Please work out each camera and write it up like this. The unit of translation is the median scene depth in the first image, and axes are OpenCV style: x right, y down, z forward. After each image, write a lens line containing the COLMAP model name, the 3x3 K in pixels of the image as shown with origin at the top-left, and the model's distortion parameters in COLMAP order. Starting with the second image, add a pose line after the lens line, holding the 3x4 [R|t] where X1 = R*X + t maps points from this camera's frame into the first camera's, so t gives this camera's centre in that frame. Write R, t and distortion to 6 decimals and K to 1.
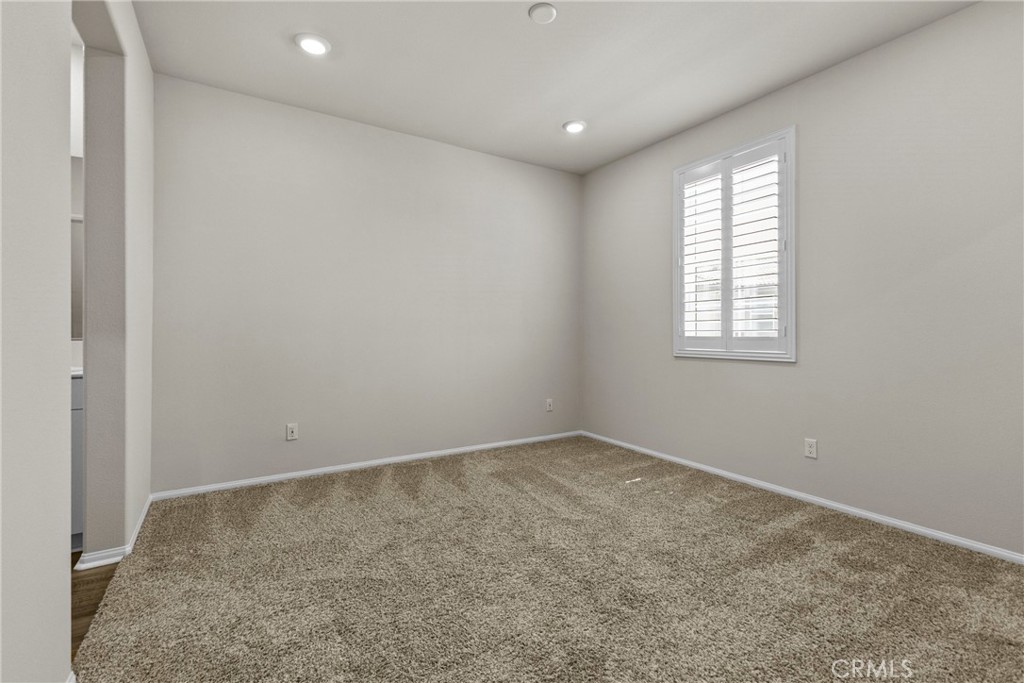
lens RADIAL K [[450.3, 0, 511.4], [0, 450.3, 335.8], [0, 0, 1]] dist [0.001911, 0.000494]
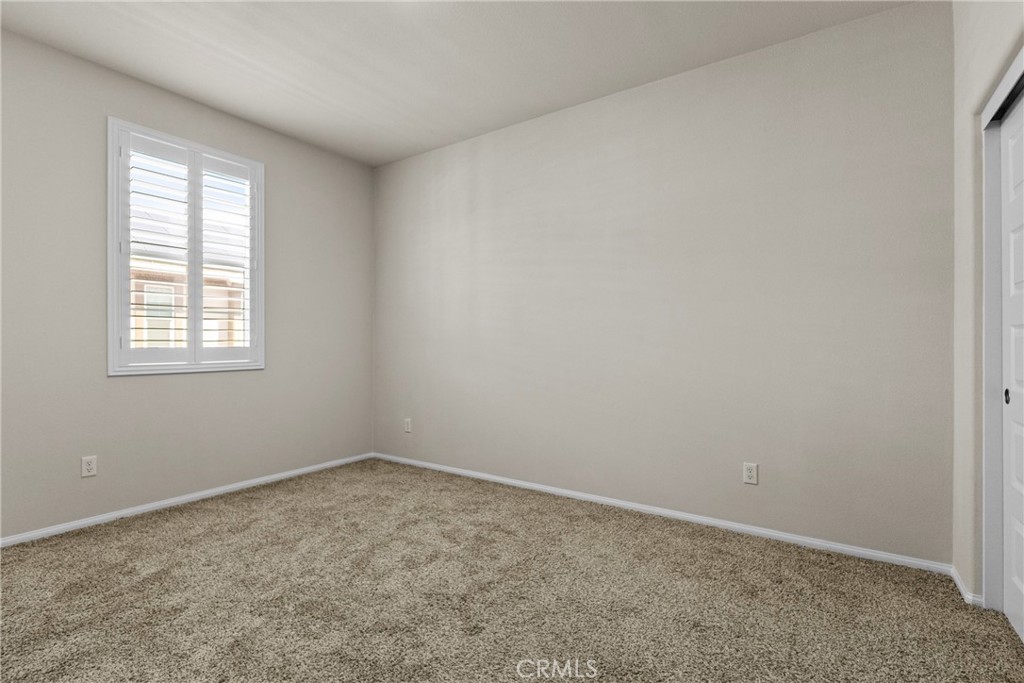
lens RADIAL K [[476.1, 0, 512.0], [0, 476.1, 341.1], [0, 0, 1]] dist [0.000933, 0.000051]
pose [[-0.395464, 0.006135, 0.918461, -0.664703], [0.009030, 0.999955, -0.002792, -0.003091], [-0.918437, 0.007189, -0.395502, 0.806439]]
